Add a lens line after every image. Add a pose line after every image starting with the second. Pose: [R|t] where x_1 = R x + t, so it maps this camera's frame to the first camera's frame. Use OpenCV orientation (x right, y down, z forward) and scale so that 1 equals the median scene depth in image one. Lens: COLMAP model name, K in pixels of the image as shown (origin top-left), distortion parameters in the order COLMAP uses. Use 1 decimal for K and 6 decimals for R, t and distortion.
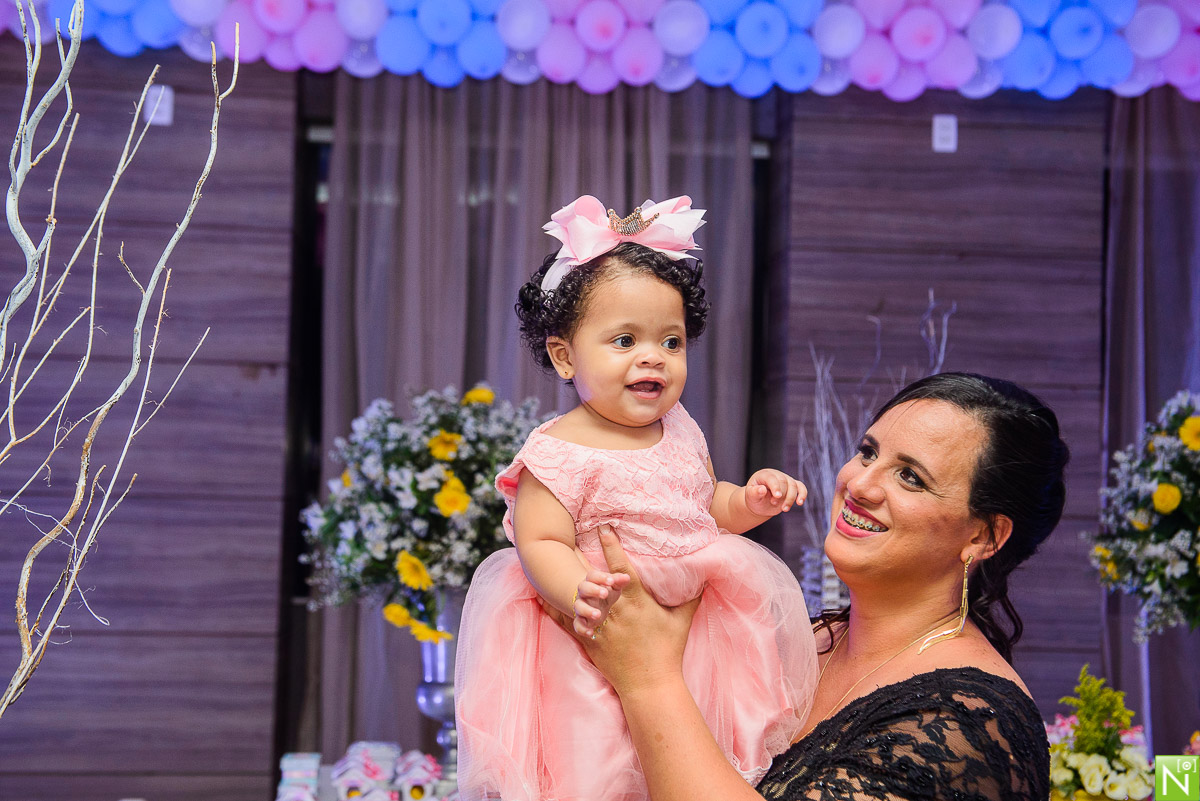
lens RADIAL K [[1647.2, 0, 600.0], [0, 1647.2, 400.5], [0, 0, 1]] dist [0.135036, 0.001782]
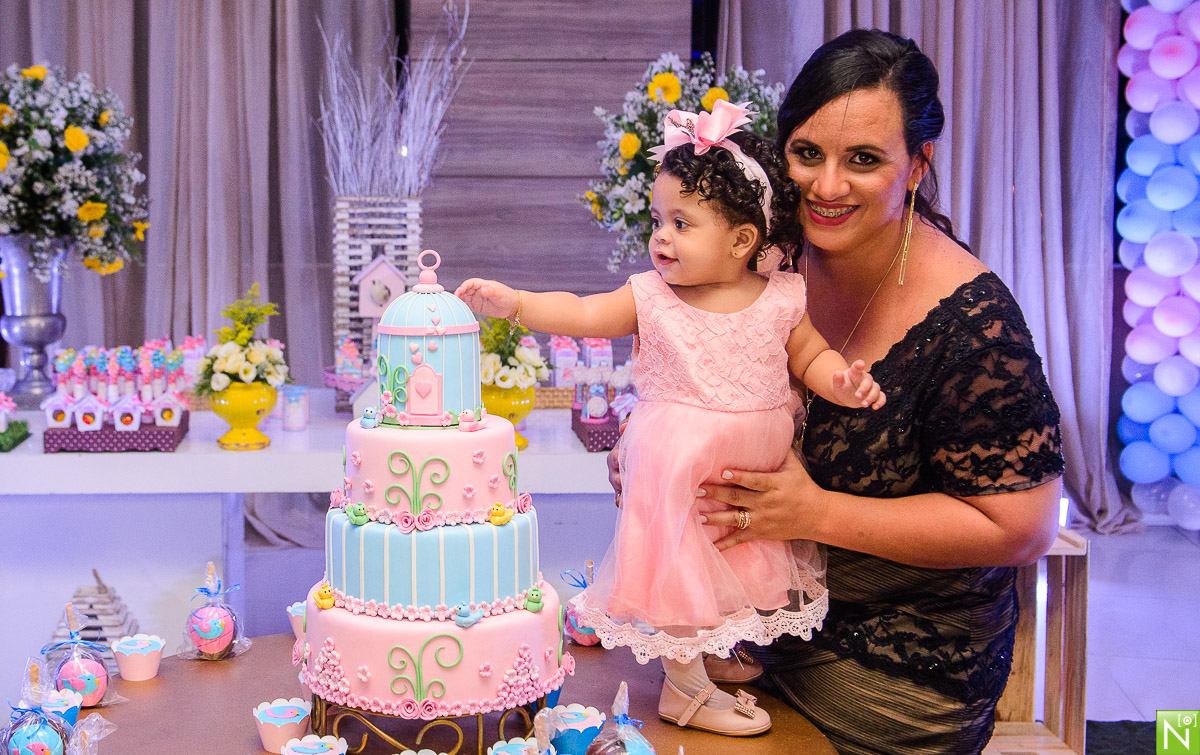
lens RADIAL K [[1484.9, 0, 407.2], [0, 1484.9, 329.3], [0, 0, 1]] dist [0.023709, -0.002371]
pose [[0.997525, -0.016911, -0.068249, 0.253506], [0.026617, 0.989233, 0.143909, 0.031997], [0.065080, -0.145370, 0.987235, -0.045579]]
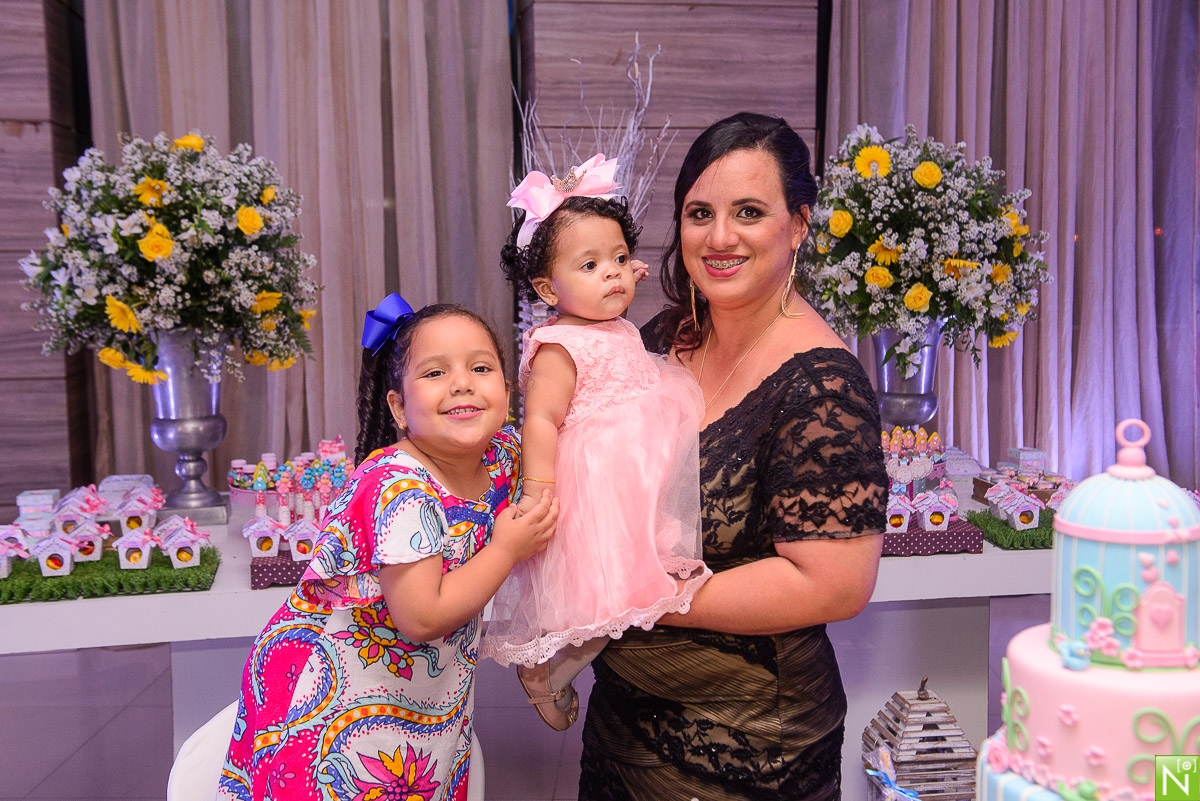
lens RADIAL K [[1382.0, 0, 600.0], [0, 1382.0, 400.5], [0, 0, 1]] dist [0.087573, 0.002573]
pose [[0.994972, -0.041767, 0.091029, 0.093114], [0.025792, 0.985092, 0.170081, 0.013854], [-0.096776, -0.166878, 0.981217, 0.099992]]
